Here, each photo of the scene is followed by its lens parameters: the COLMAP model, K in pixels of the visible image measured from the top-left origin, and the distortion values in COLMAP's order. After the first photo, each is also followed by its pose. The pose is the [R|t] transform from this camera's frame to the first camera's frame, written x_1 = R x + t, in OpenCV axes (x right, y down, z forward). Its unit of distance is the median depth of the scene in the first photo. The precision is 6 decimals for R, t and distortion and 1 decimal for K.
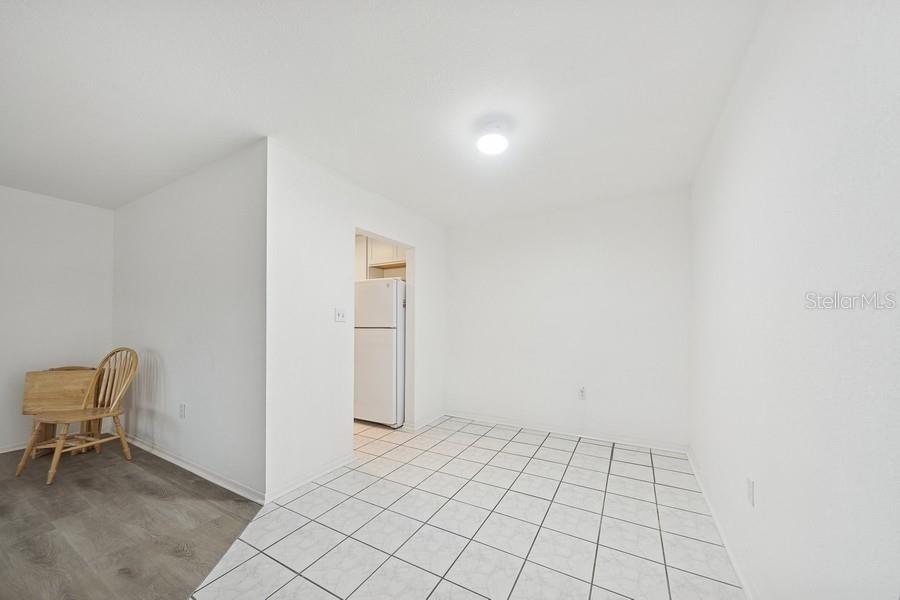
lens RADIAL K [[314.8, 0, 453.7], [0, 314.8, 323.4], [0, 0, 1]] dist [0.005917, -0.000712]
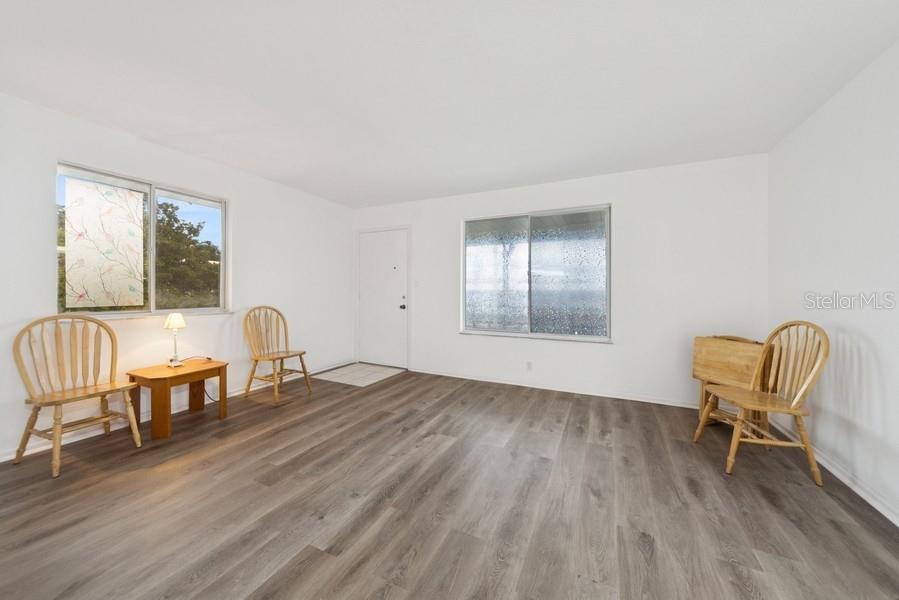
lens RADIAL K [[314.5, 0, 448.5], [0, 314.5, 293.4], [0, 0, 1]] dist [0.005917, -0.000712]
pose [[0.039372, 0.004817, -0.999213, -0.364103], [0.008251, 0.999953, 0.005146, 0.002956], [0.999191, -0.008447, 0.039331, 0.168250]]
